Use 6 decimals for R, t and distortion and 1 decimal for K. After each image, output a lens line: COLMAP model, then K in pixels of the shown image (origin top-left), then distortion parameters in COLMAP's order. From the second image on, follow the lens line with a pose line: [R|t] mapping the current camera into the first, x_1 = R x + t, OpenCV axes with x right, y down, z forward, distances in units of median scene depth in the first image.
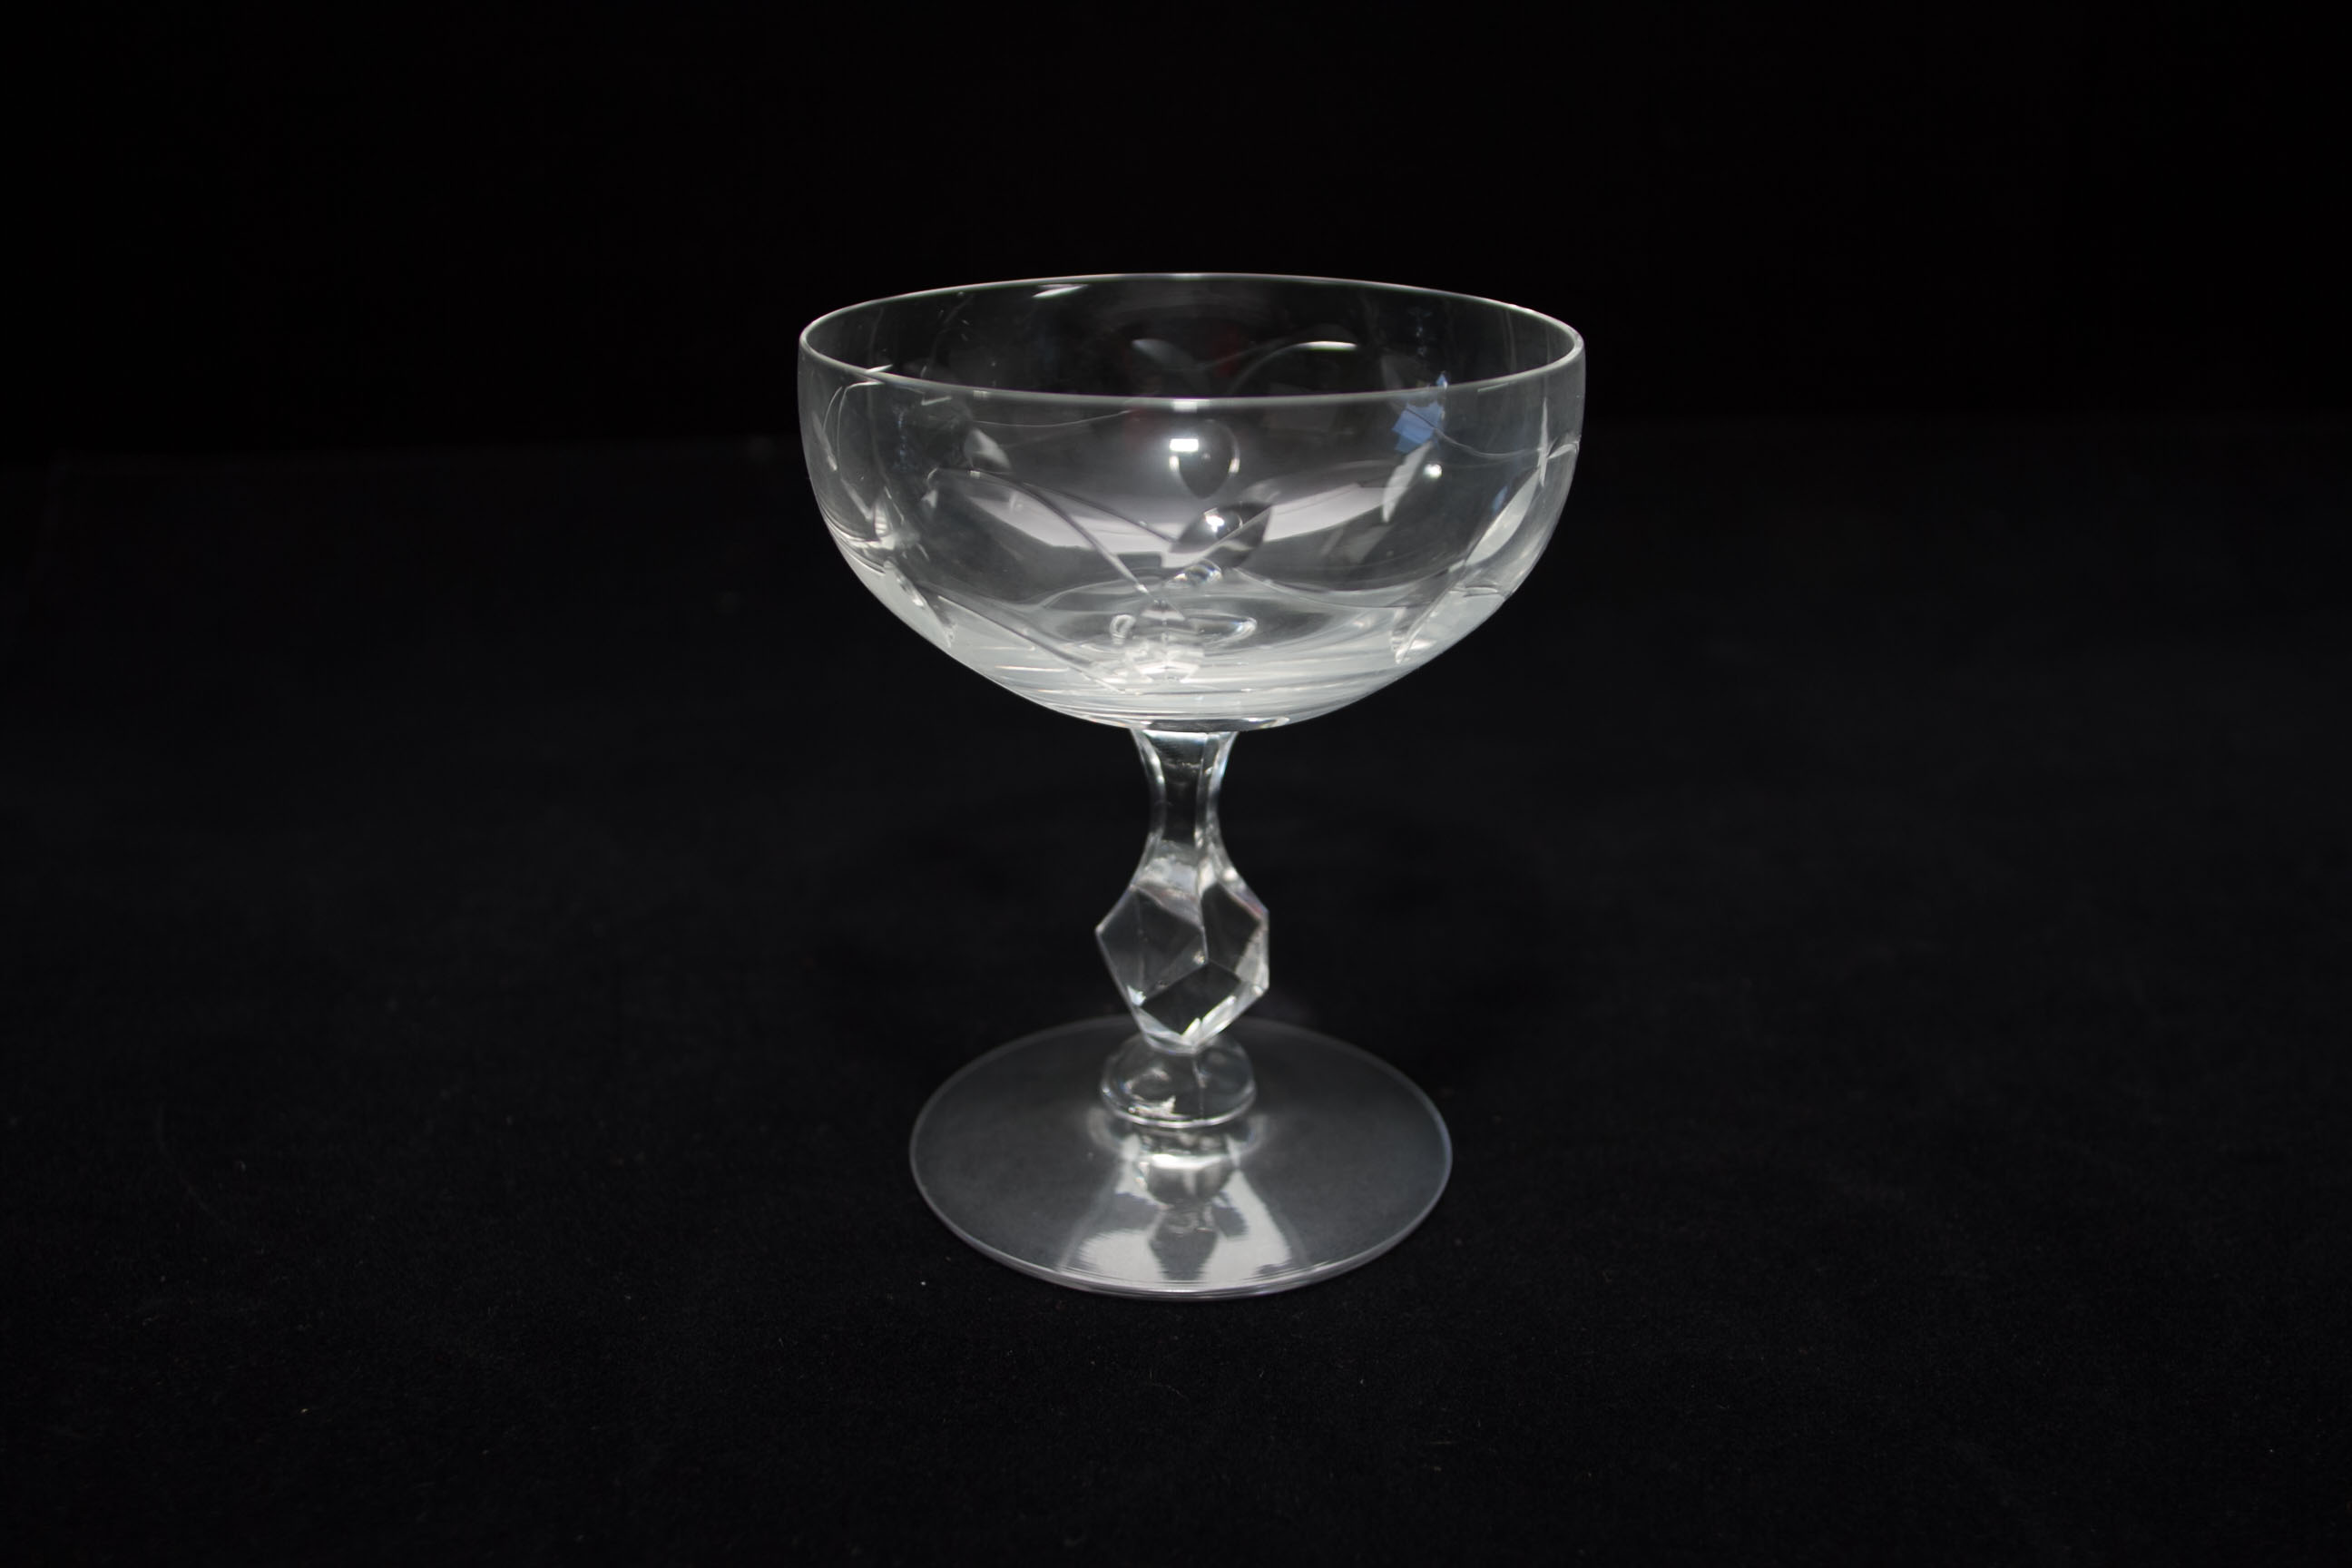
lens RADIAL K [[2257.3, 0, 1188.2], [0, 2257.3, 796.5], [0, 0, 1]] dist [-0.032818, 0.016282]
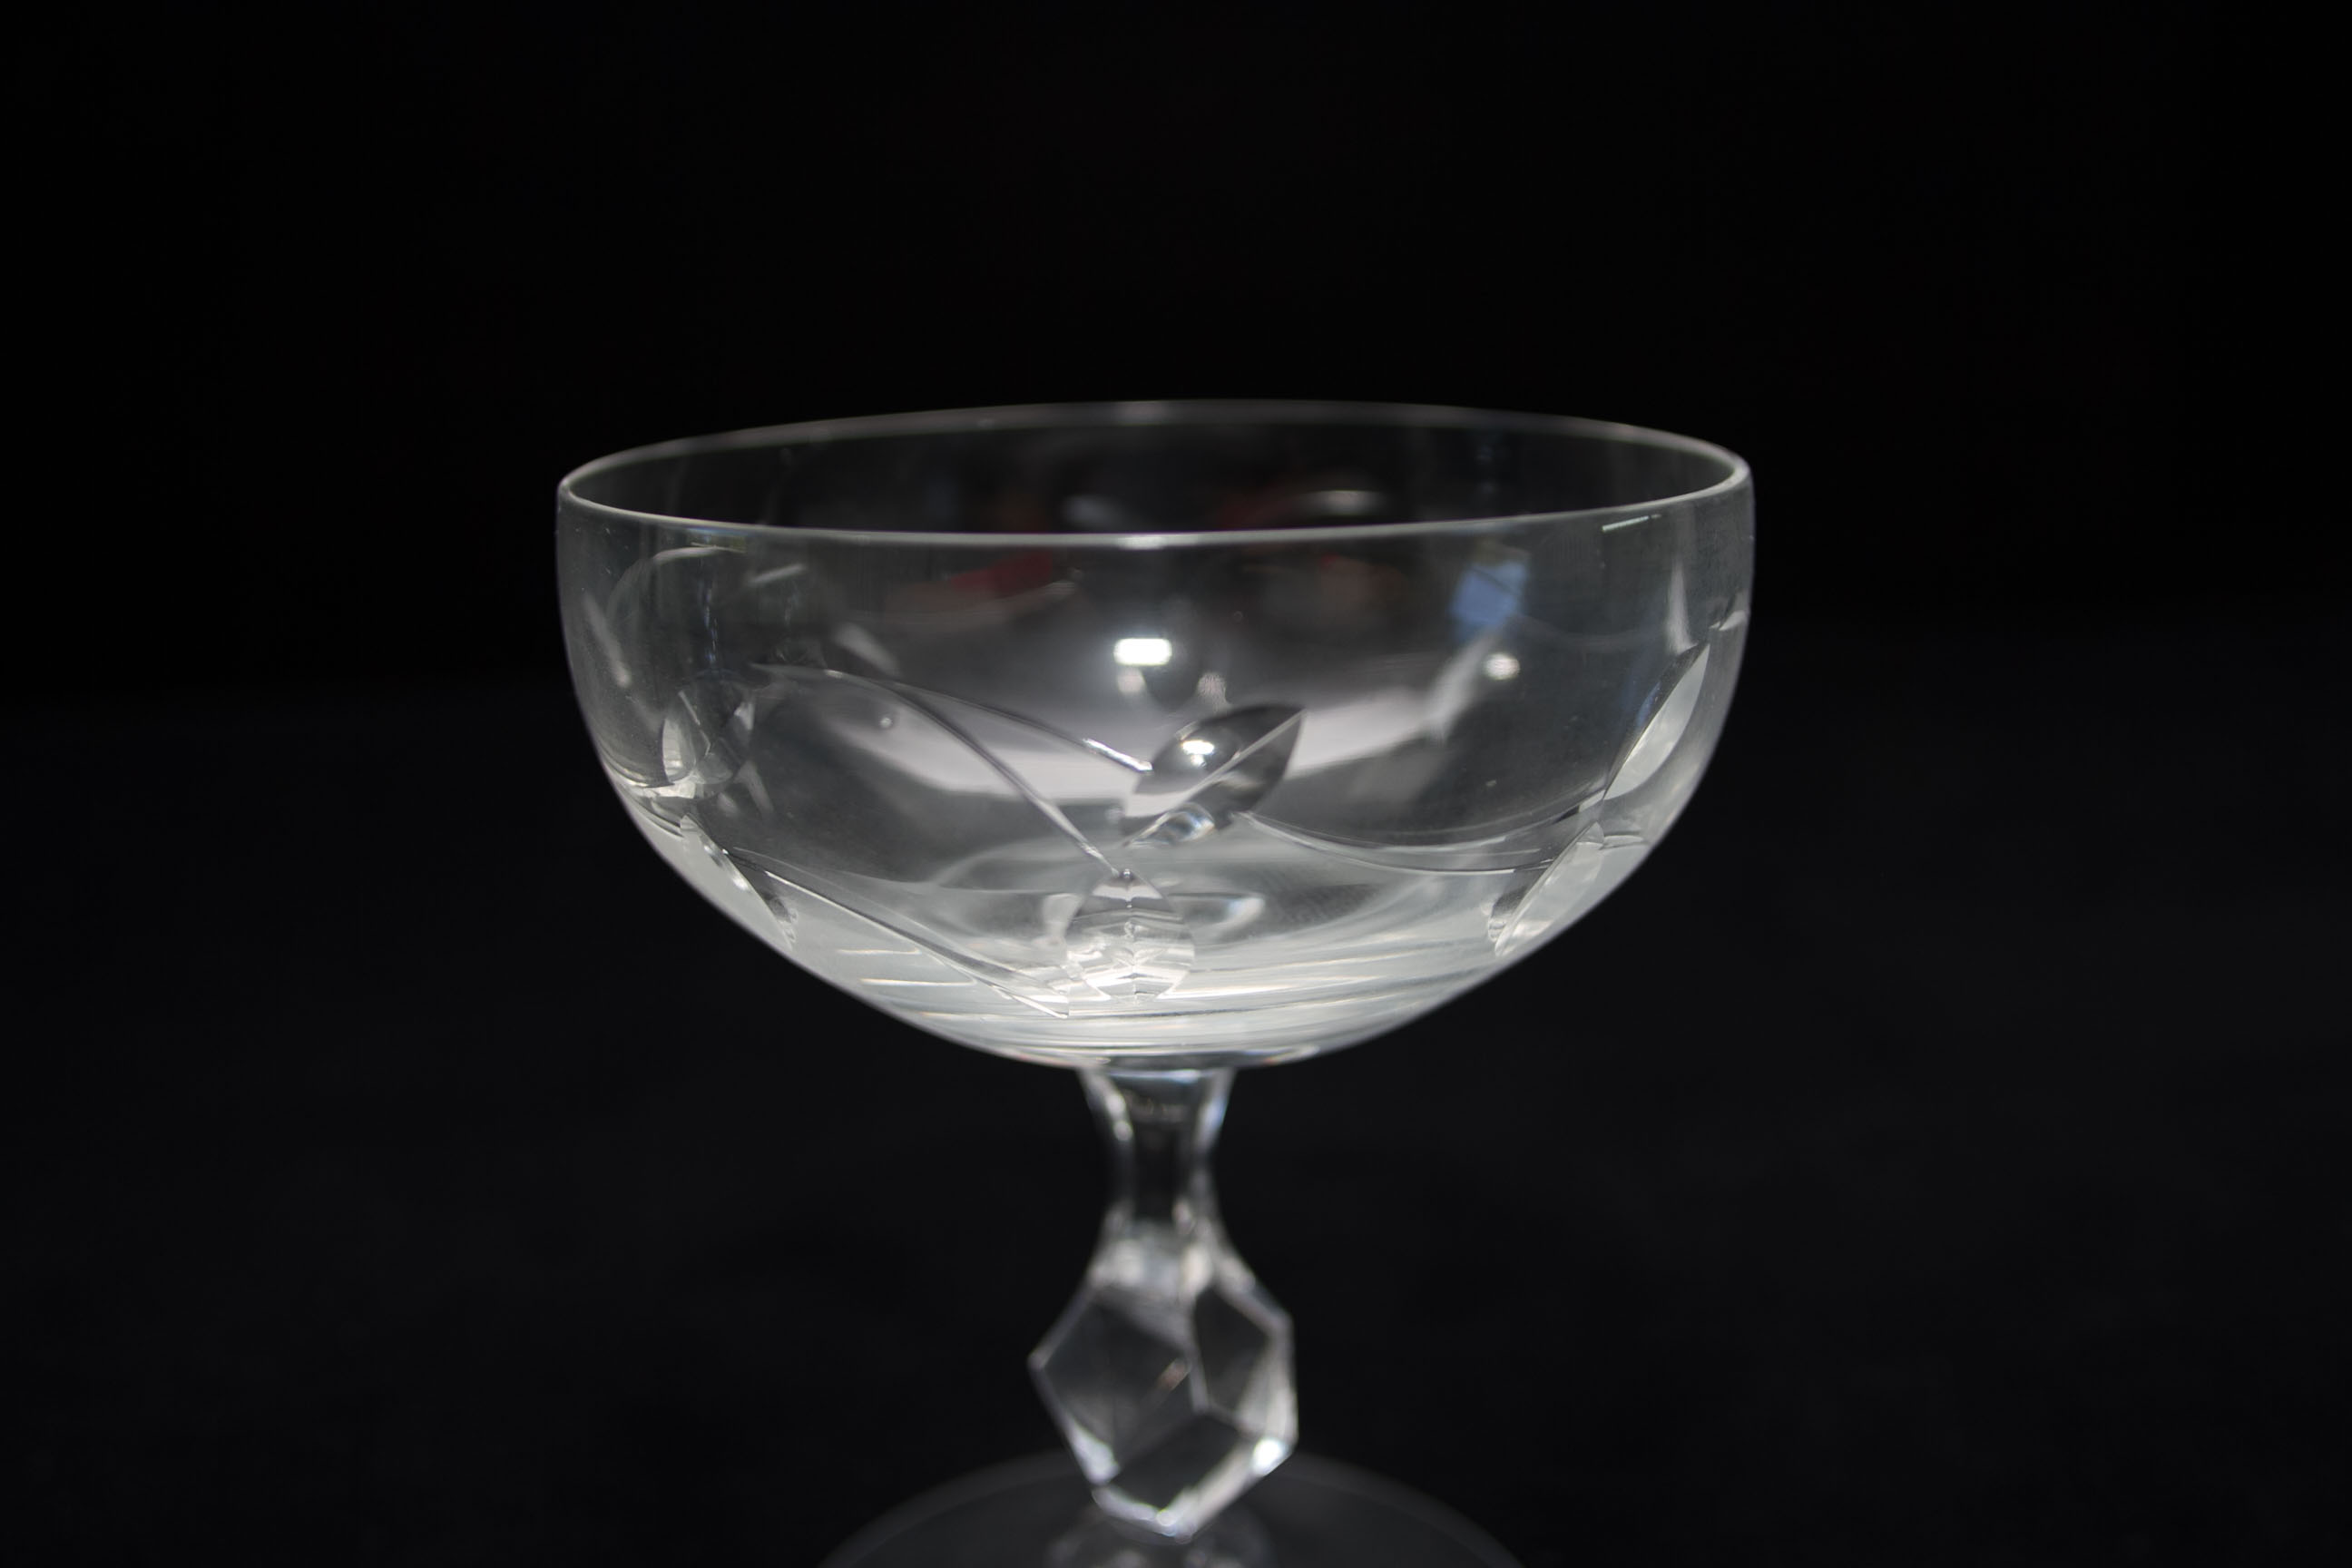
lens RADIAL K [[2265.6, 0, 1229.2], [0, 2265.6, 676.6], [0, 0, 1]] dist [-0.011909, -0.013009]
pose [[0.998871, -0.023271, 0.041418, -0.006861], [0.029949, 0.985209, -0.168721, -0.030693], [-0.036879, 0.169771, 0.984793, 0.352151]]
